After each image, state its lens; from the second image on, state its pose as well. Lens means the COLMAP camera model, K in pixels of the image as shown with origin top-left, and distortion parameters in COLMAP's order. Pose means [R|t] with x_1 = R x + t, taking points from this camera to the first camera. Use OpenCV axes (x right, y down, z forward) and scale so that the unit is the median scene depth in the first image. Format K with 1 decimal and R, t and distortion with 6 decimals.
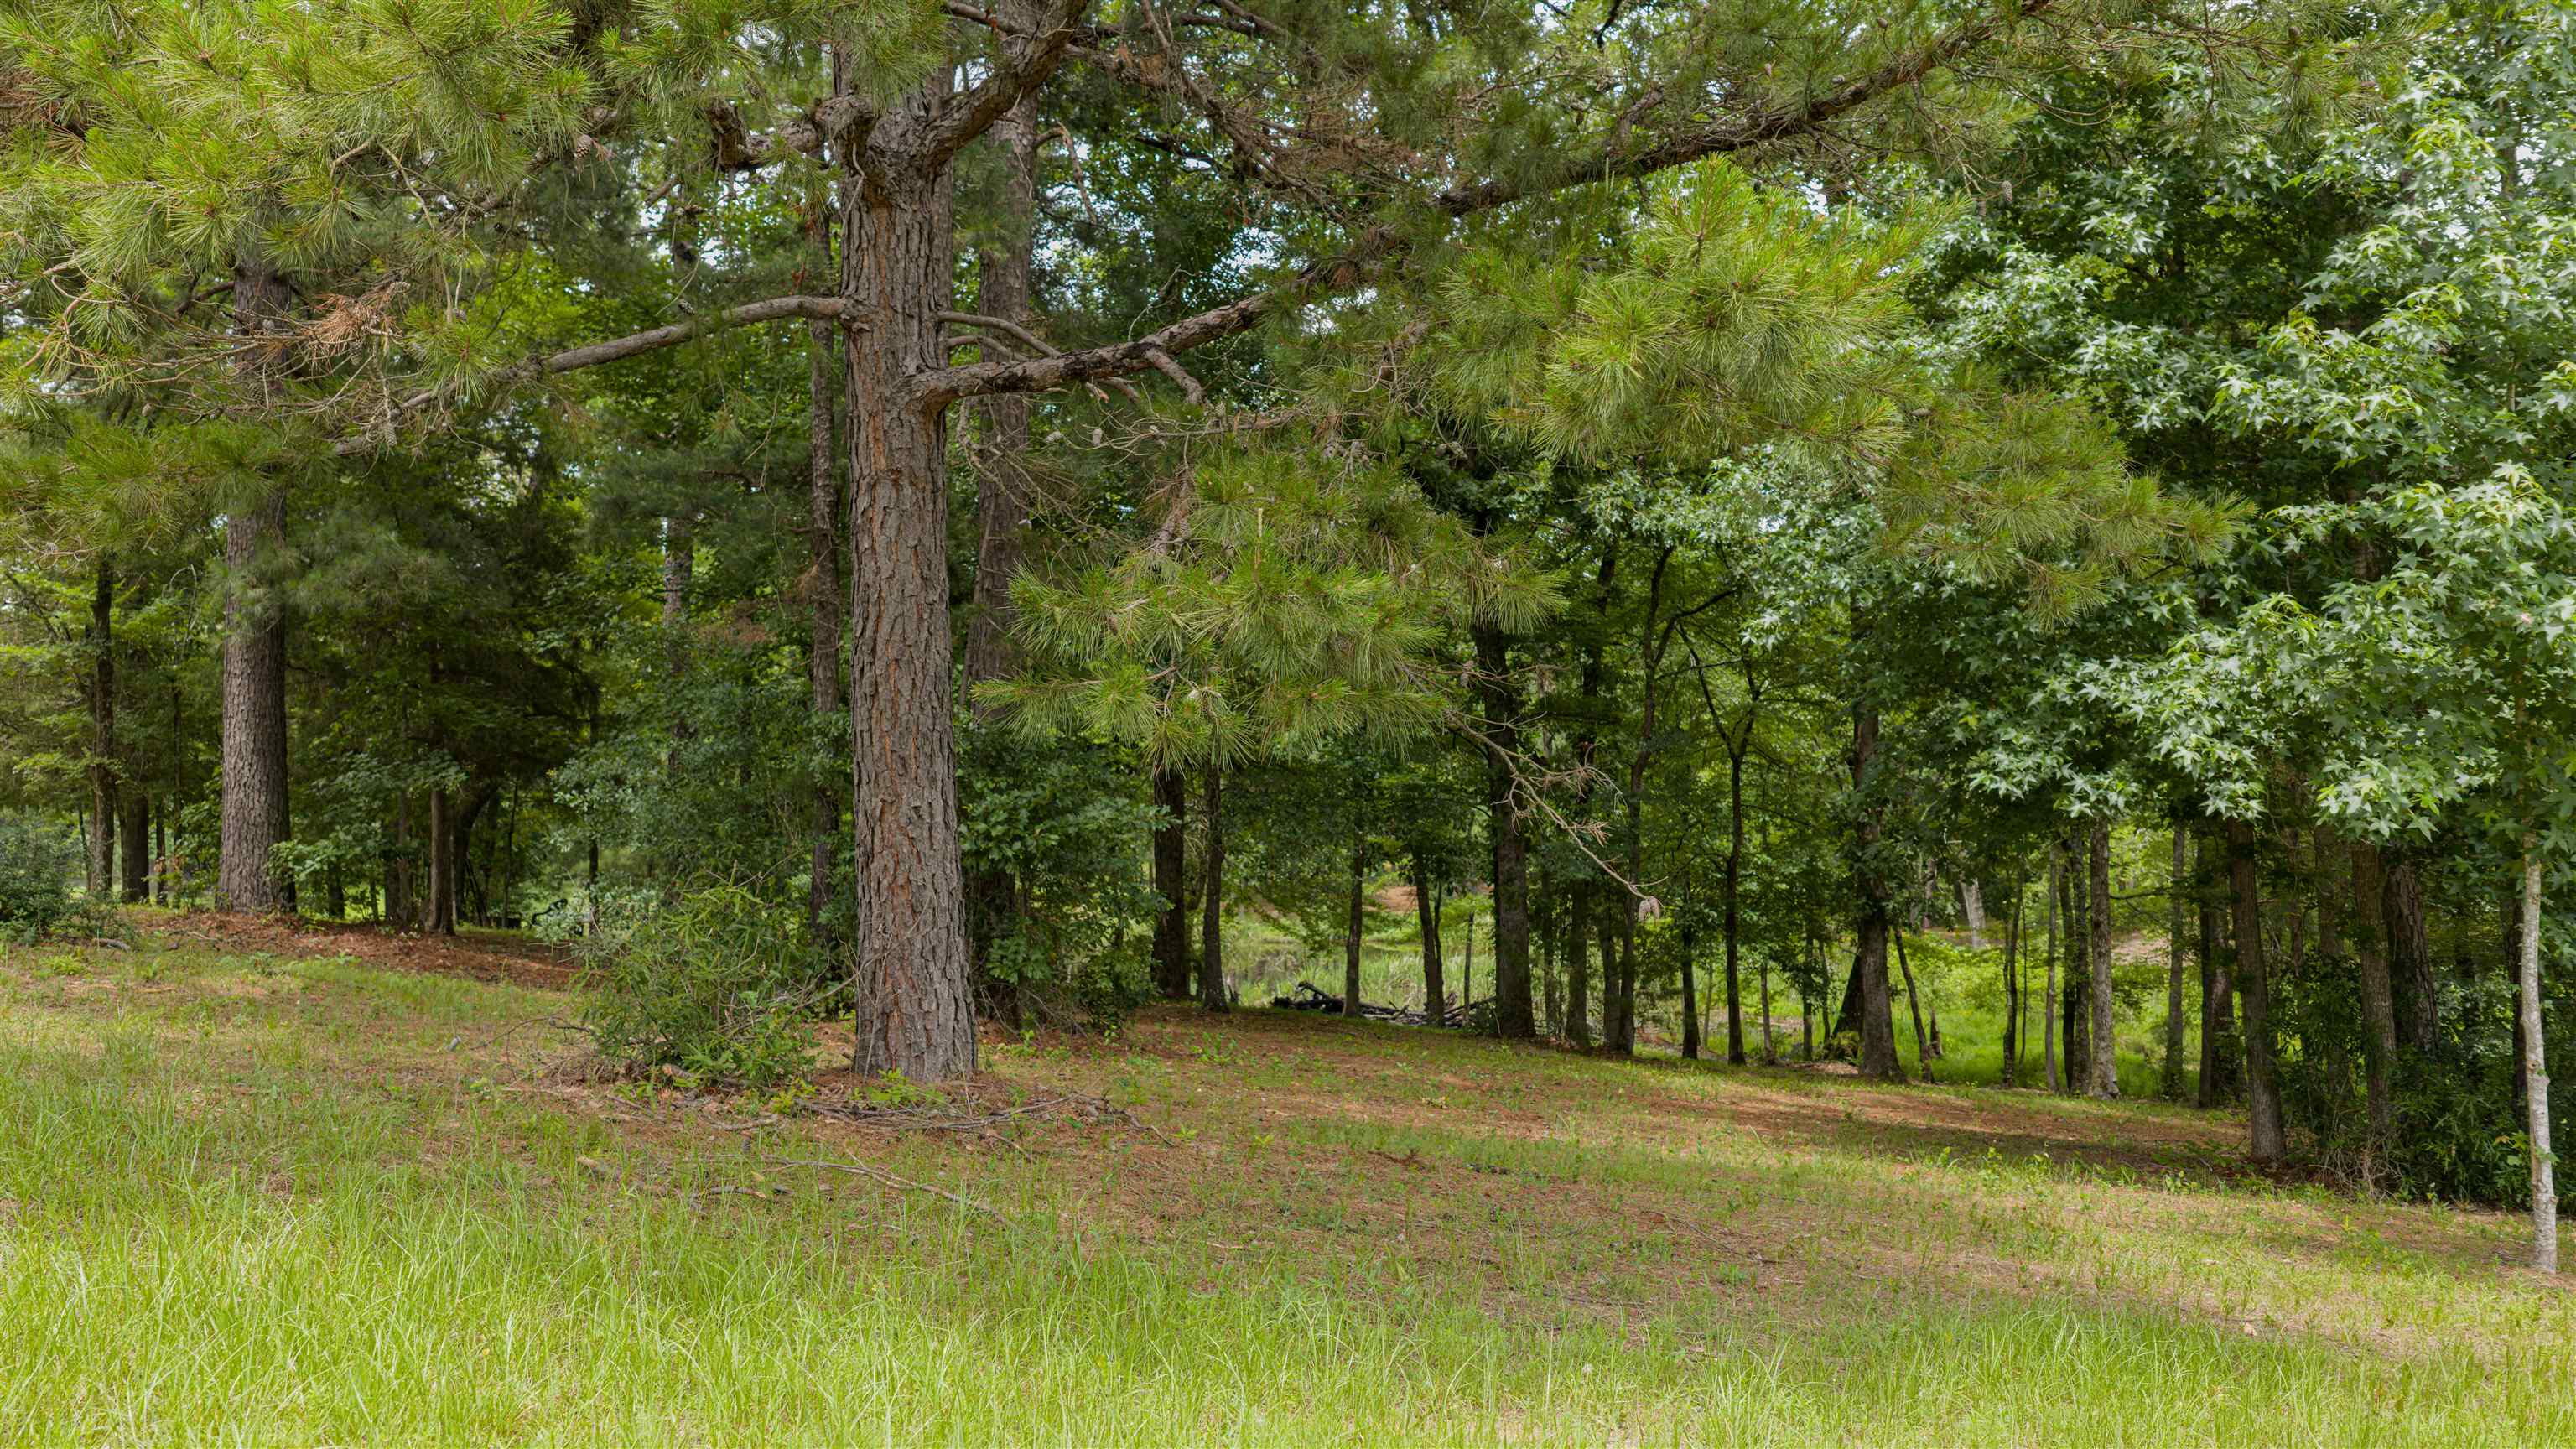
lens RADIAL K [[2122.2, 0, 1288.0], [0, 2122.2, 724.5], [0, 0, 1]] dist [0.030718, -0.063571]
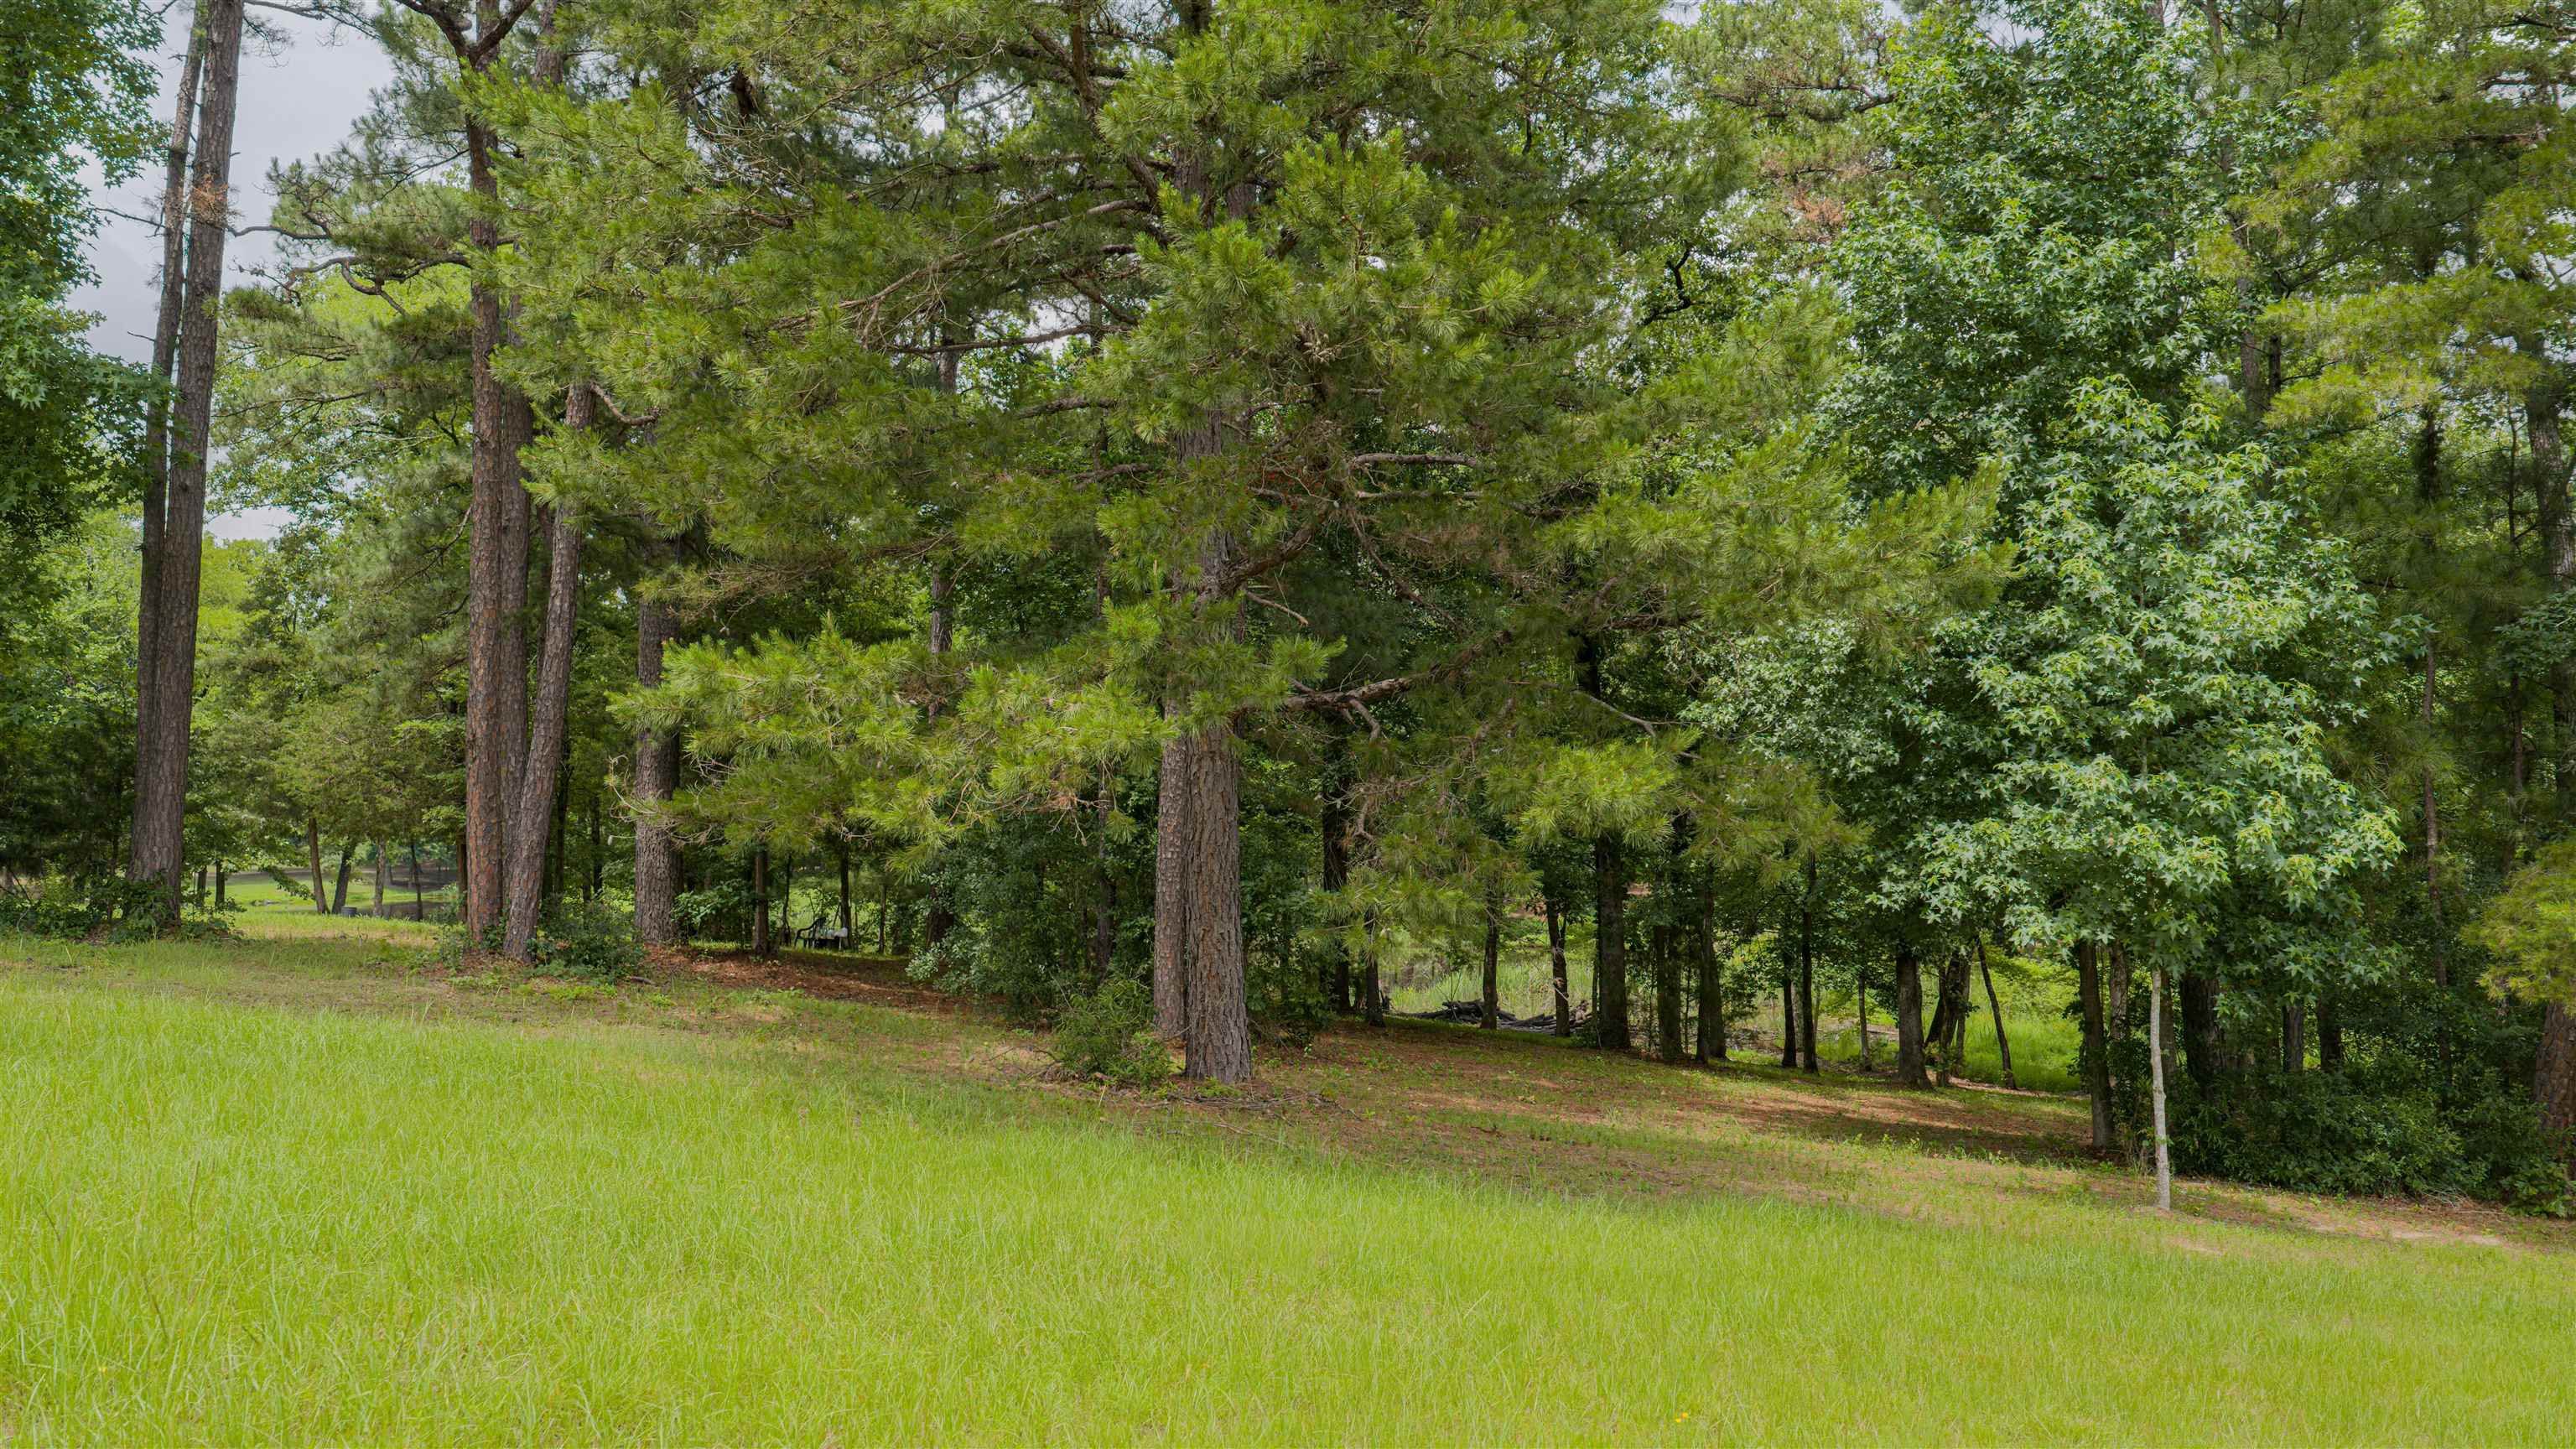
lens RADIAL K [[2122.2, 0, 1288.0], [0, 2122.2, 724.5], [0, 0, 1]] dist [0.030718, -0.063571]
pose [[0.997525, 0.002897, -0.070255, 0.007019], [-0.002726, 0.999993, 0.002527, -0.099058], [0.070262, -0.002329, 0.997526, -0.558601]]
